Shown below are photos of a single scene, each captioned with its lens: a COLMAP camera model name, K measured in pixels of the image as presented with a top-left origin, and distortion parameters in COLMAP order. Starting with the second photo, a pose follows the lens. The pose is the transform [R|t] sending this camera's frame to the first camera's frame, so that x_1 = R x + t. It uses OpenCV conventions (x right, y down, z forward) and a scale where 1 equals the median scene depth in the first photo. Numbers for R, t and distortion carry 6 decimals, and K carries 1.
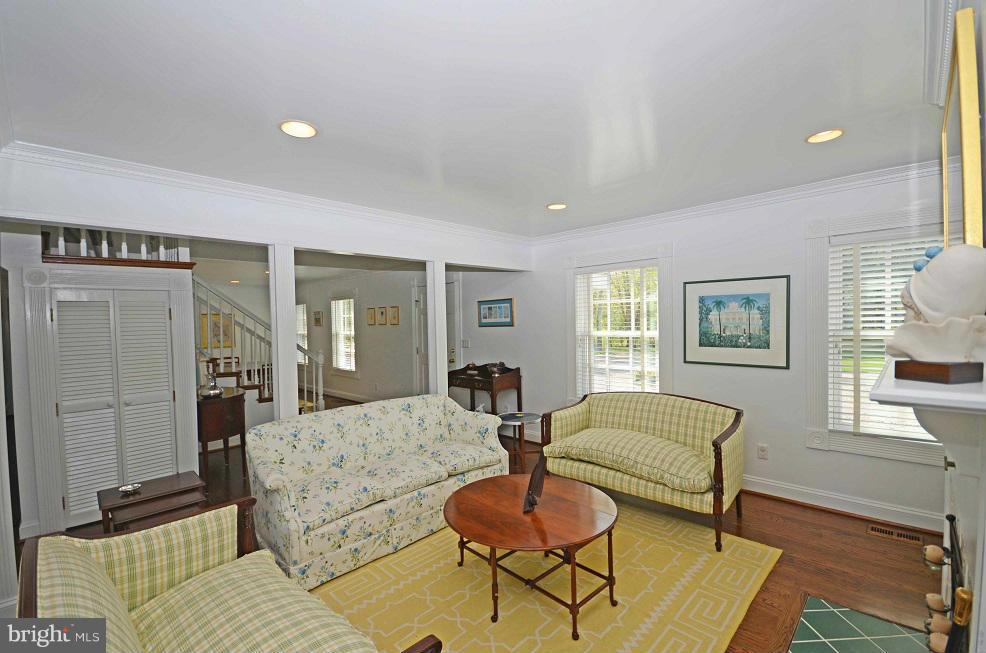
lens RADIAL K [[437.7, 0, 494.3], [0, 437.7, 330.7], [0, 0, 1]] dist [0.001199, -0.001241]
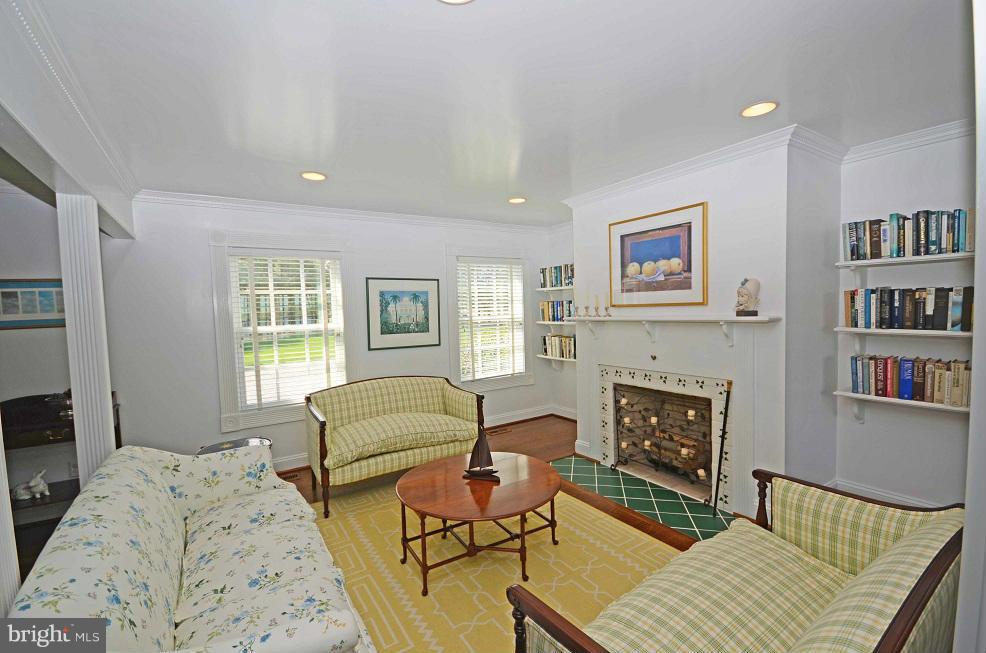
lens RADIAL K [[437.7, 0, 492.4], [0, 437.7, 331.7], [0, 0, 1]] dist [0.001199, -0.001241]
pose [[0.224664, -0.044558, 0.973417, -0.608105], [0.042556, 0.998450, 0.035881, -0.000525], [-0.973507, 0.033364, 0.226212, 0.468396]]
